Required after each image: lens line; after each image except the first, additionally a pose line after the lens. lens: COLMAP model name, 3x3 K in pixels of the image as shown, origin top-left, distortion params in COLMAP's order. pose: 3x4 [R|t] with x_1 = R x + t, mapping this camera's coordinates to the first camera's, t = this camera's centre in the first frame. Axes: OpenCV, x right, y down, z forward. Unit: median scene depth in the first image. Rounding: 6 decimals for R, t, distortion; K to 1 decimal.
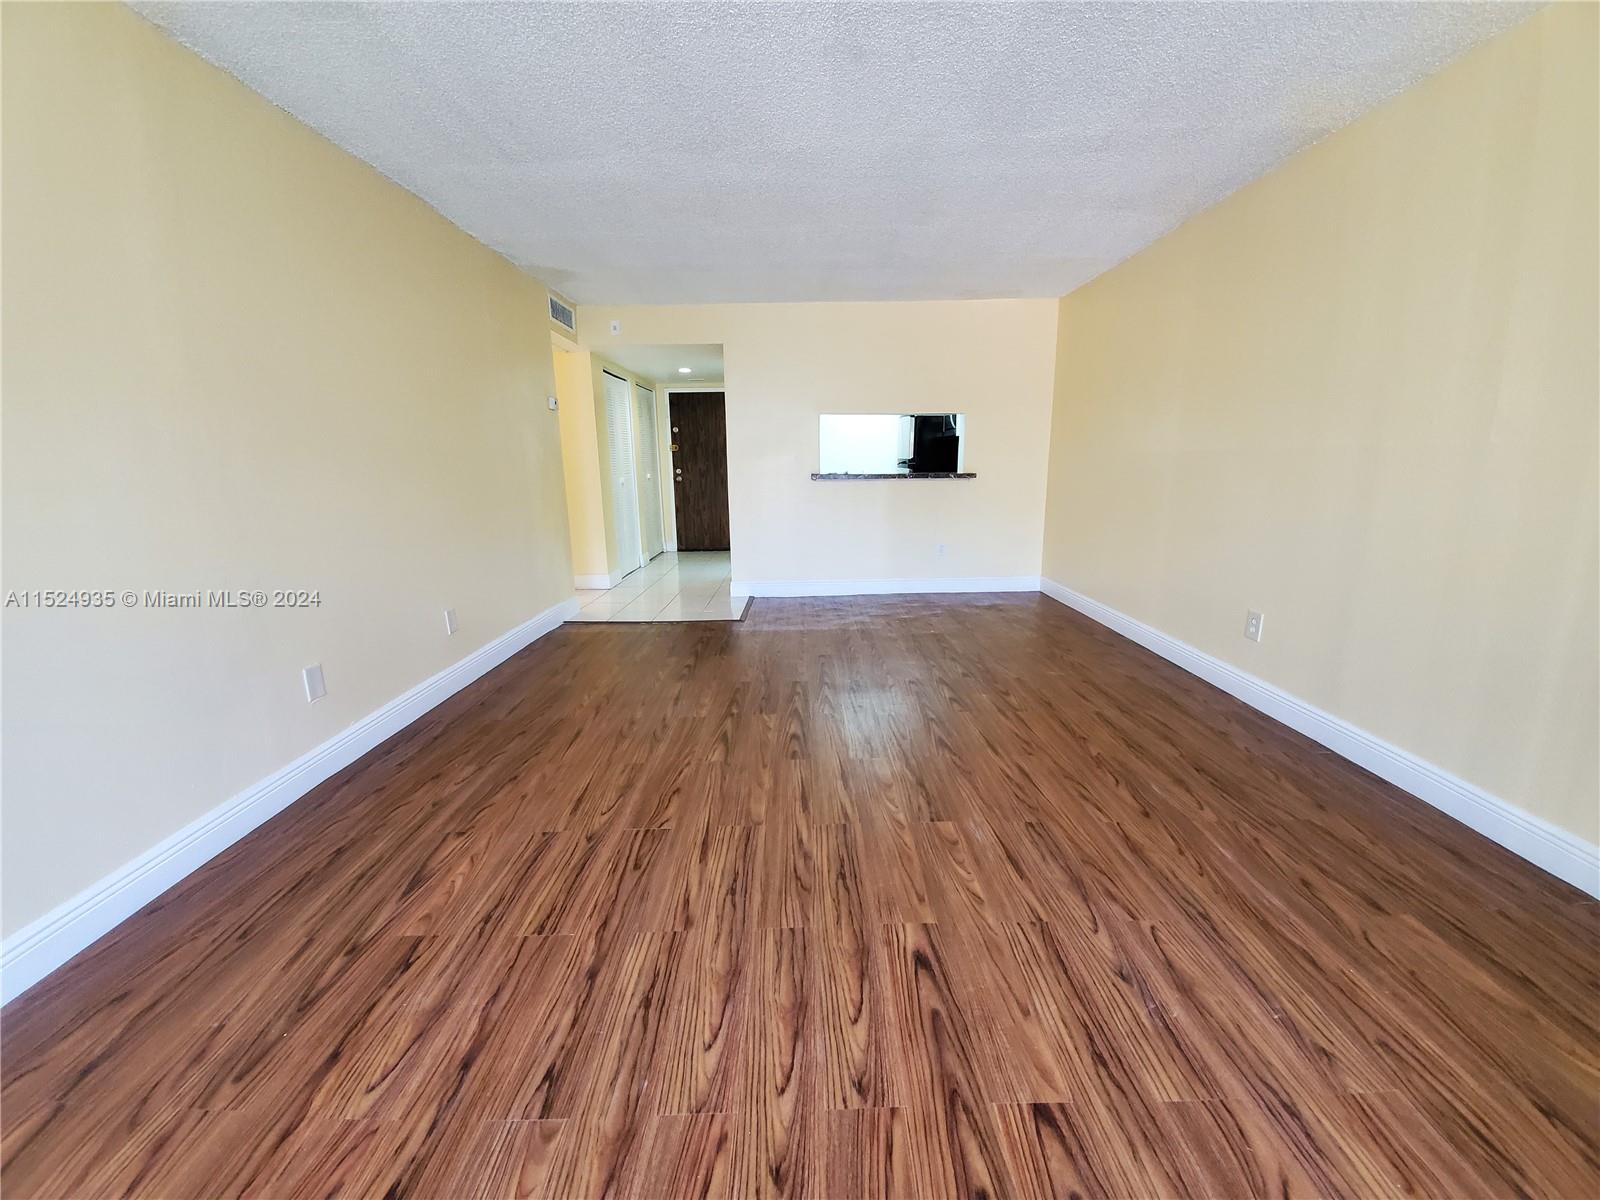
lens RADIAL K [[627.5, 0, 803.9], [0, 627.5, 597.2], [0, 0, 1]] dist [0.000736, -0.007219]
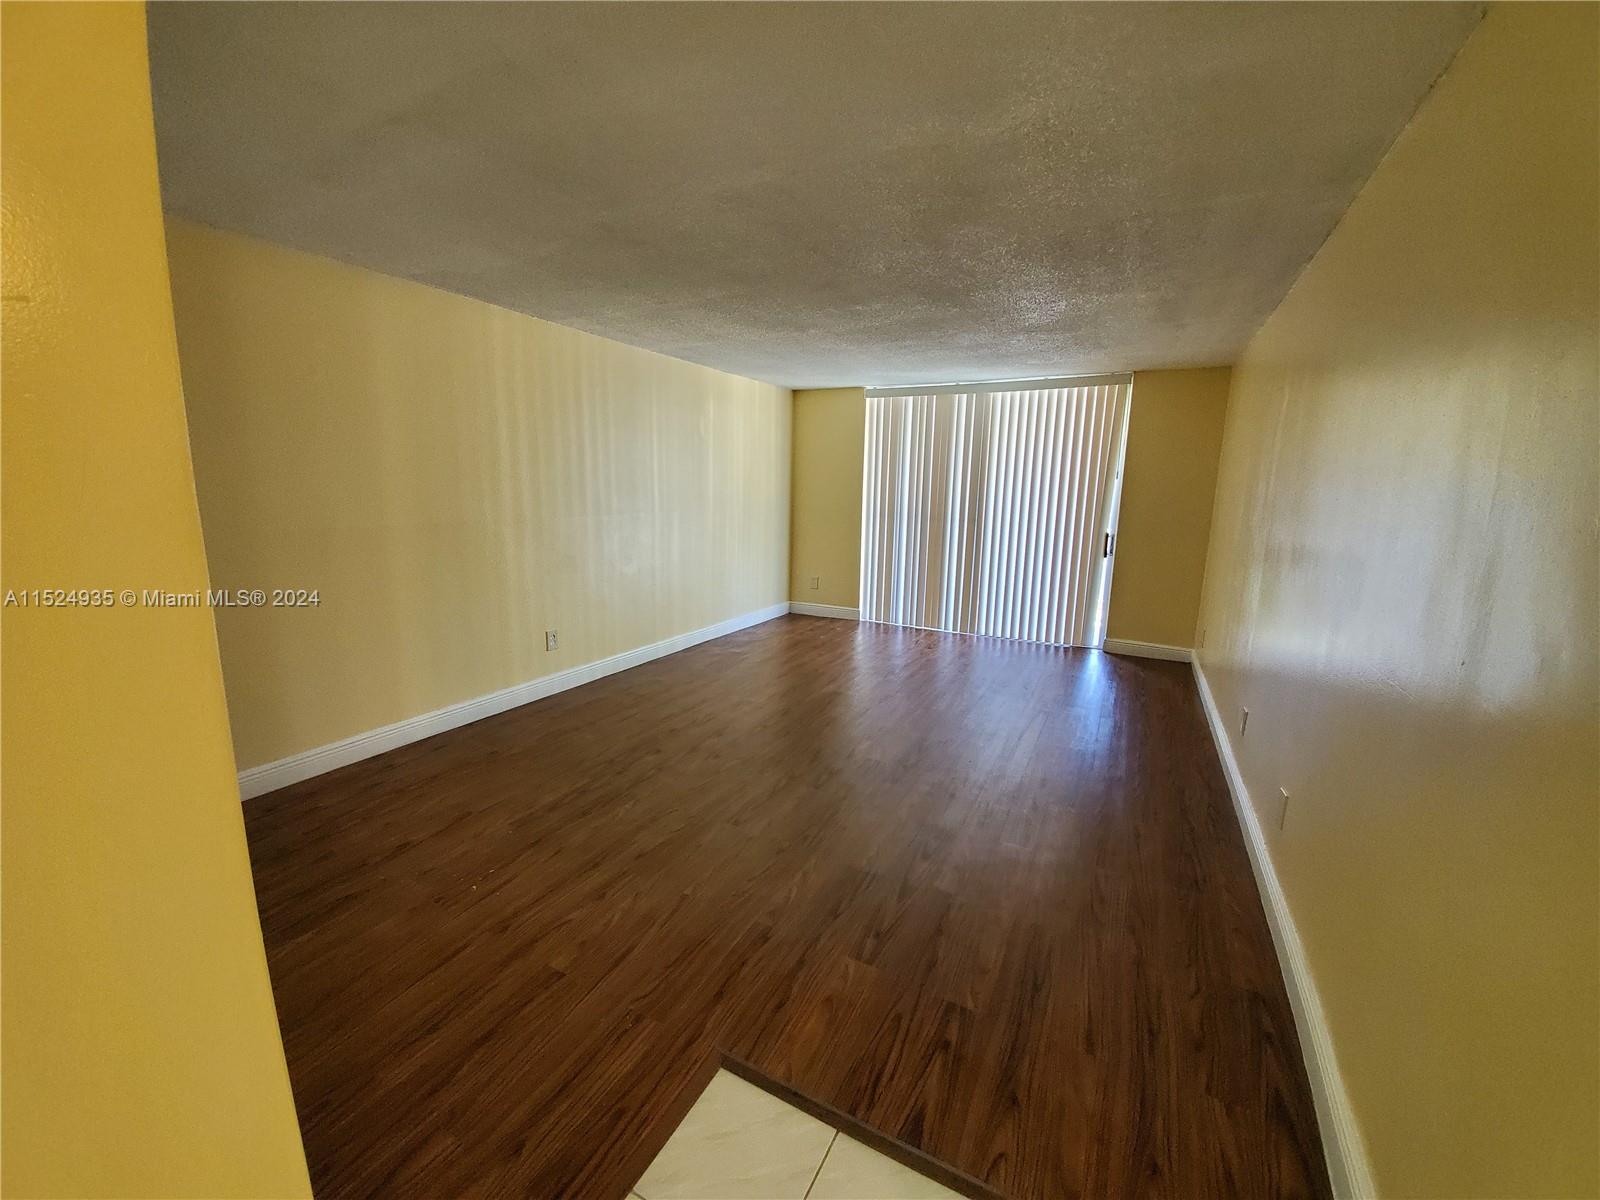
lens RADIAL K [[627.5, 0, 803.9], [0, 627.5, 597.2], [0, 0, 1]] dist [0.000736, -0.007219]
pose [[-0.885292, -0.083243, 0.457524, -0.442422], [0.090919, 0.933878, 0.345839, -0.497799], [-0.456060, 0.347767, -0.819187, 1.911560]]
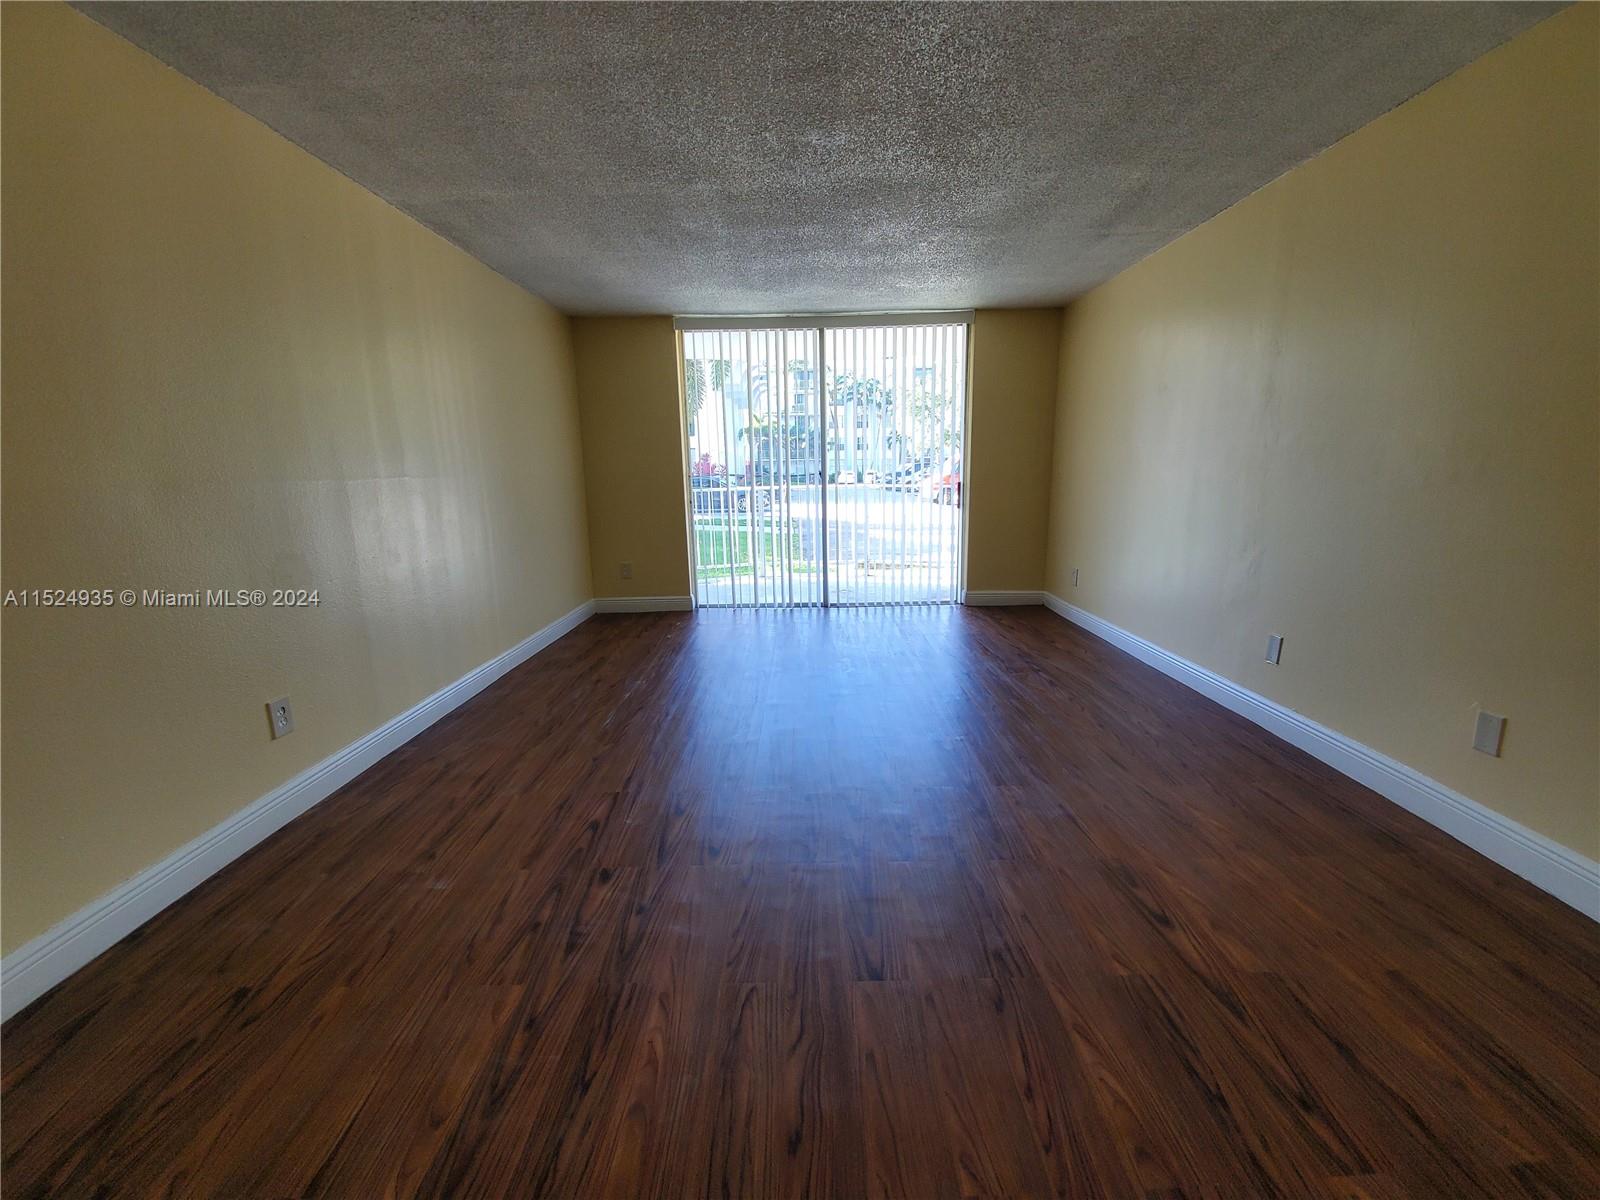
lens RADIAL K [[634.2, 0, 808.5], [0, 634.2, 606.1], [0, 0, 1]] dist [0.000926, -0.011933]
pose [[-0.999517, 0.030948, 0.002898, 0.083523], [0.029390, 0.910605, 0.412232, -0.374014], [0.010118, 0.412118, -0.911074, 1.668446]]
